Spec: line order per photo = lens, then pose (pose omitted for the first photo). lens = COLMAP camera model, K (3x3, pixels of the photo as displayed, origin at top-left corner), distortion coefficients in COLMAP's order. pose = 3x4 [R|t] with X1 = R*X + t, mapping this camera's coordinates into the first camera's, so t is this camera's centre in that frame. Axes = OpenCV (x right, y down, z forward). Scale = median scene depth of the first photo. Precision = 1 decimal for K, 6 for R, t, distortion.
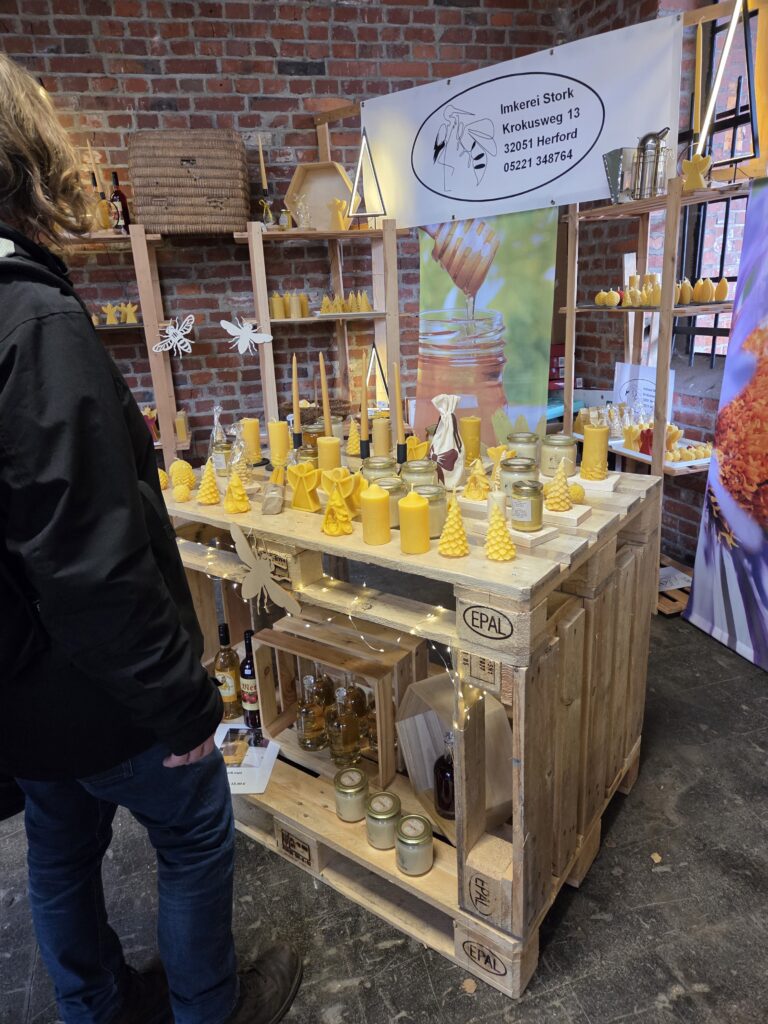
lens RADIAL K [[696.7, 0, 388.7], [0, 696.7, 506.7], [0, 0, 1]] dist [0.074549, -0.065149]
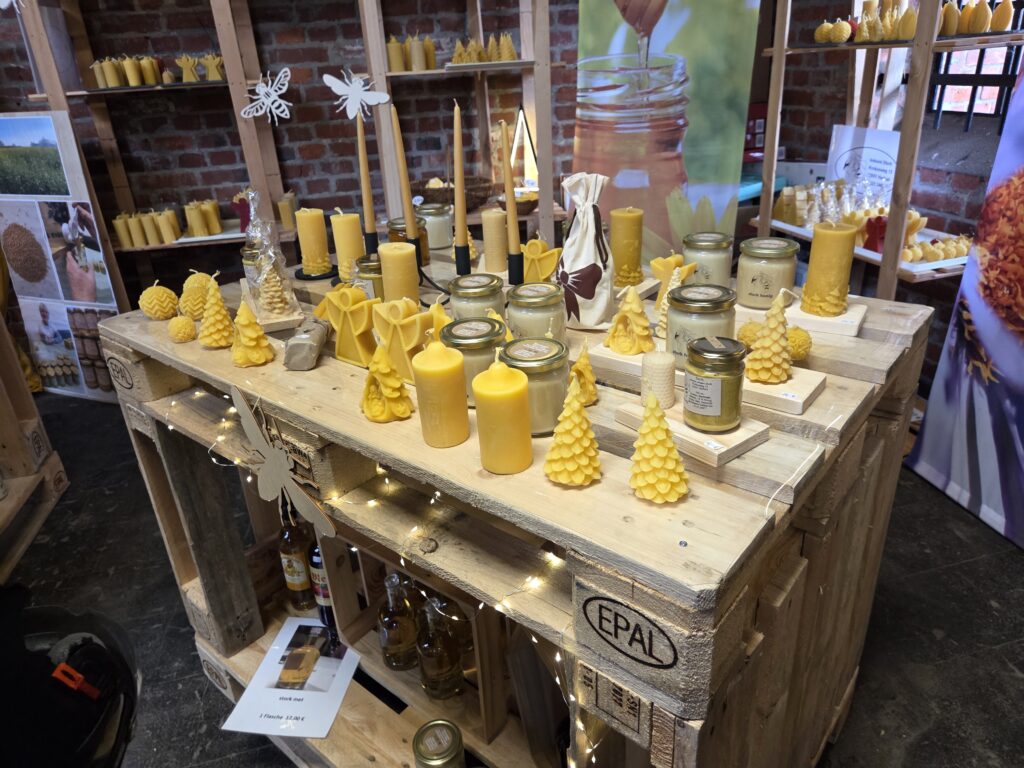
lens RADIAL K [[697.4, 0, 512.0], [0, 697.4, 384.0], [0, 0, 1]] dist [0.064303, -0.059718]
pose [[0.997522, 0.014525, -0.068845, 0.032743], [-0.004936, 0.990496, 0.137454, -0.031652], [0.070187, -0.136774, 0.988113, 0.185938]]
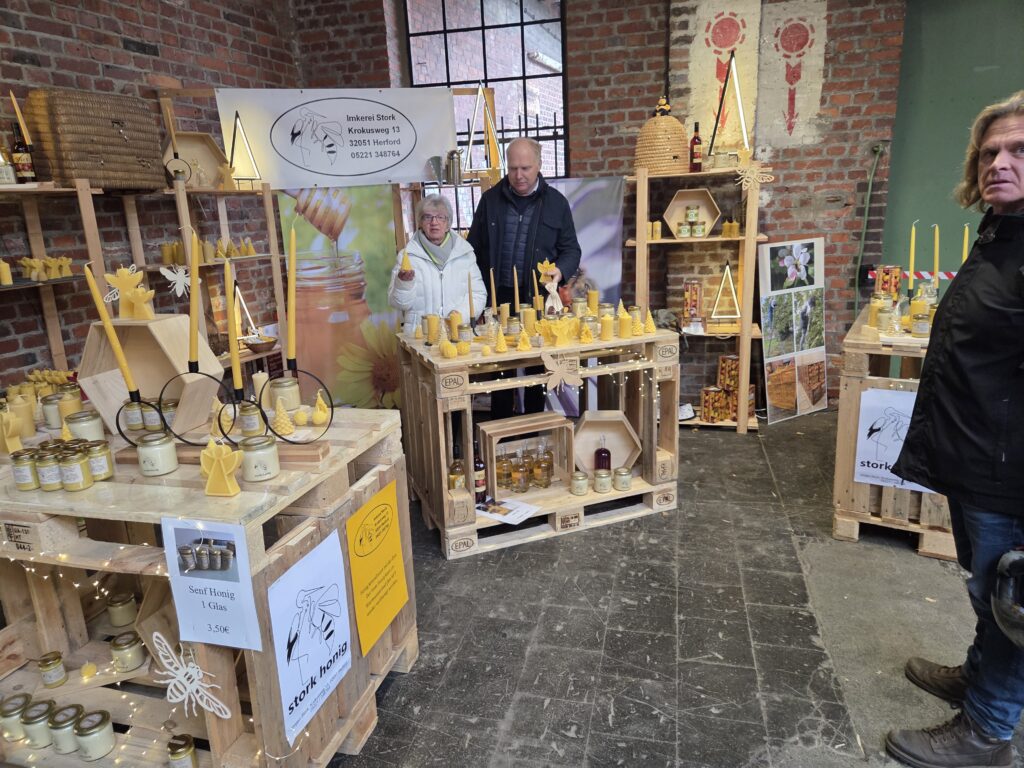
lens RADIAL K [[699.1, 0, 537.9], [0, 699.1, 375.6], [0, 0, 1]] dist [0.076790, -0.058000]
pose [[0.509186, -0.185465, 0.840436, -0.896218], [0.272447, 0.961022, 0.047010, -0.002885], [-0.816396, 0.205037, 0.539868, -0.015263]]
